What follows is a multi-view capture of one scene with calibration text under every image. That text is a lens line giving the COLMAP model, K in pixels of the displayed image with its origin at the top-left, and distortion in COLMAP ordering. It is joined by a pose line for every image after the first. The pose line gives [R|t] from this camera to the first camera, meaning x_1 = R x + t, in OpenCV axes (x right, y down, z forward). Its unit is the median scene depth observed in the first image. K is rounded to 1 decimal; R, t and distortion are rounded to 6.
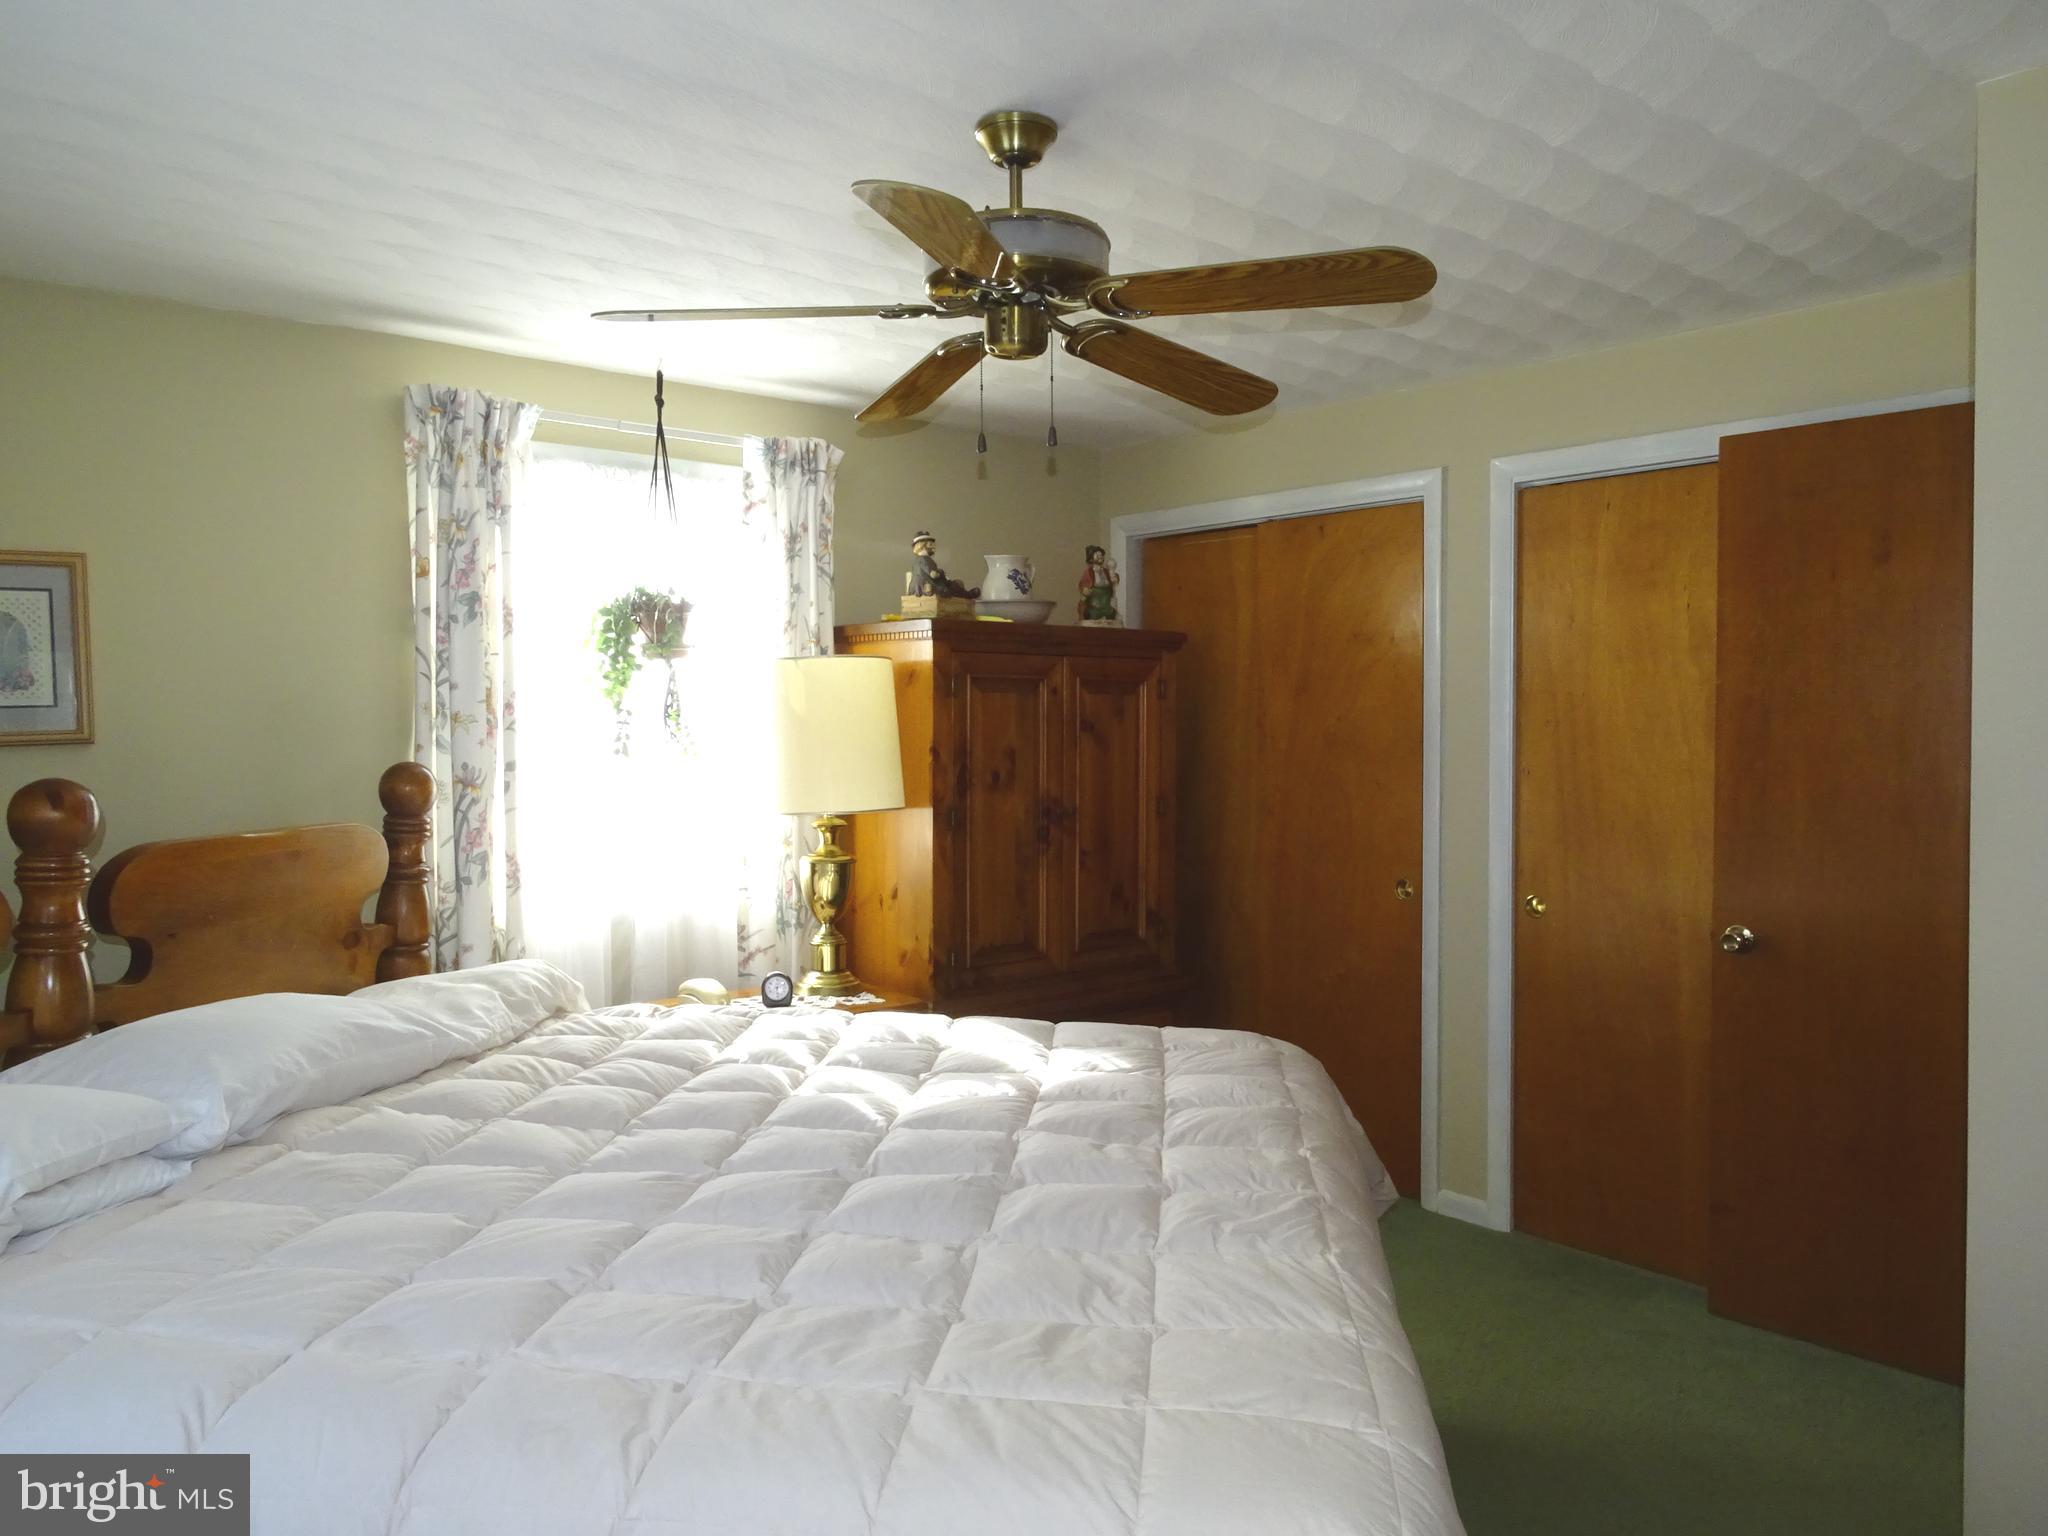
lens RADIAL K [[1442.8, 0, 1024.0], [0, 1442.8, 768.0], [0, 0, 1]] dist [-0.001334, -0.020313]
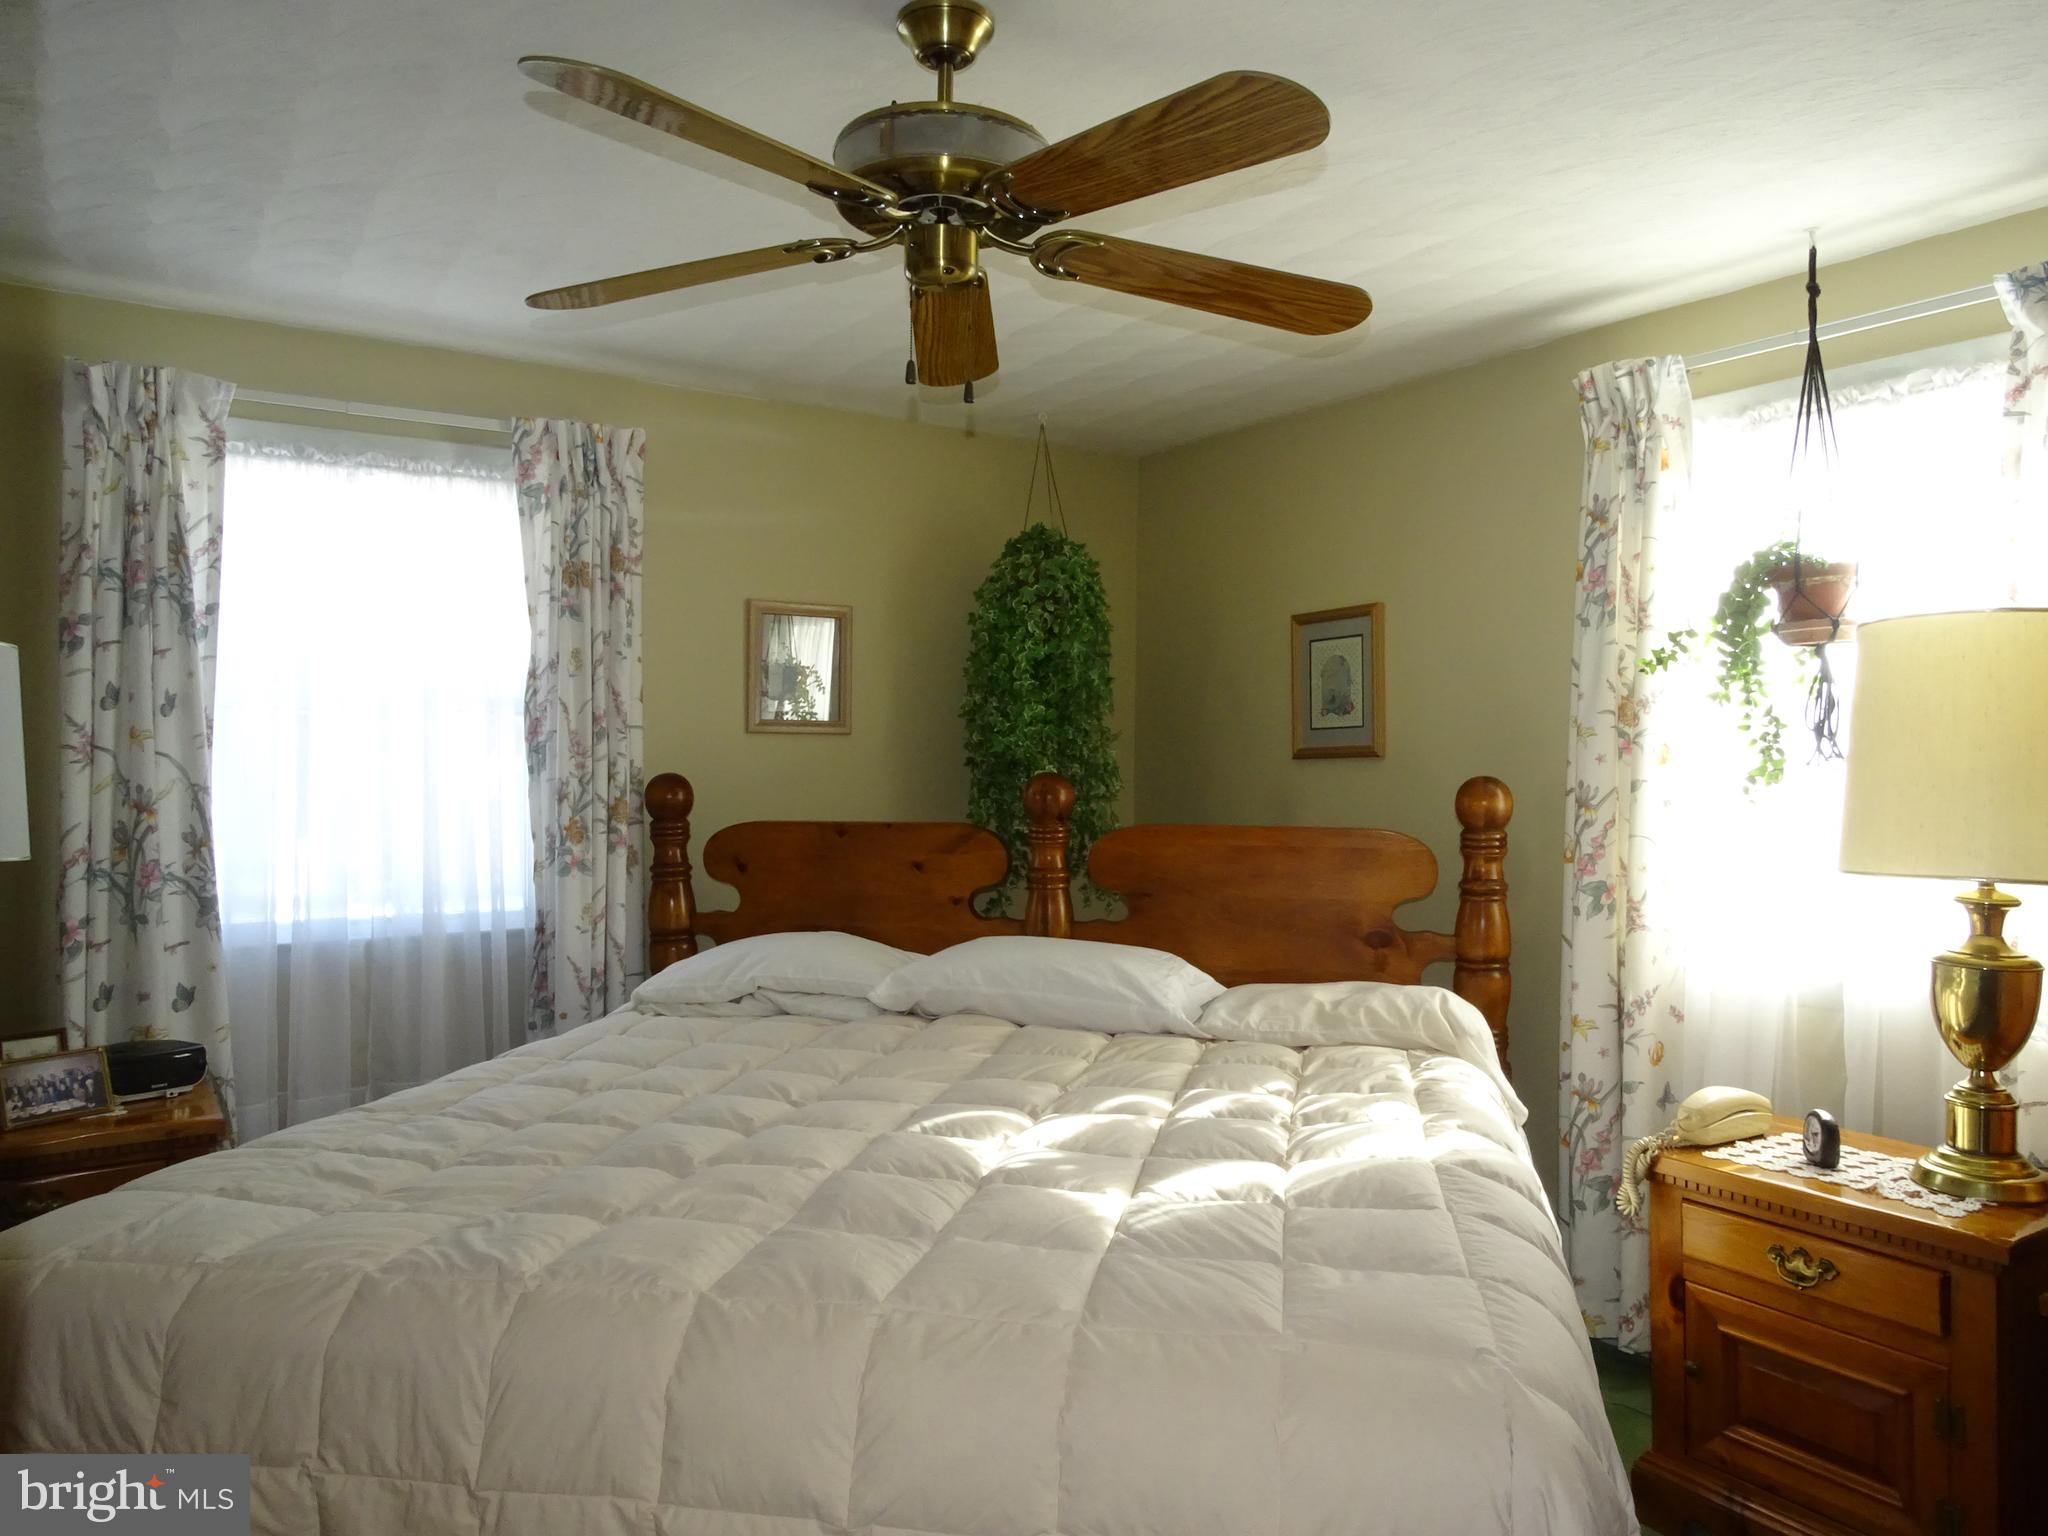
lens RADIAL K [[1419.7, 0, 1024.0], [0, 1419.7, 768.0], [0, 0, 1]] dist [-0.022613, -0.007147]
pose [[-0.119827, 0.014146, -0.992694, 0.575002], [-0.025991, 0.999511, 0.017381, -0.019229], [0.992454, 0.027883, -0.119401, 0.810846]]
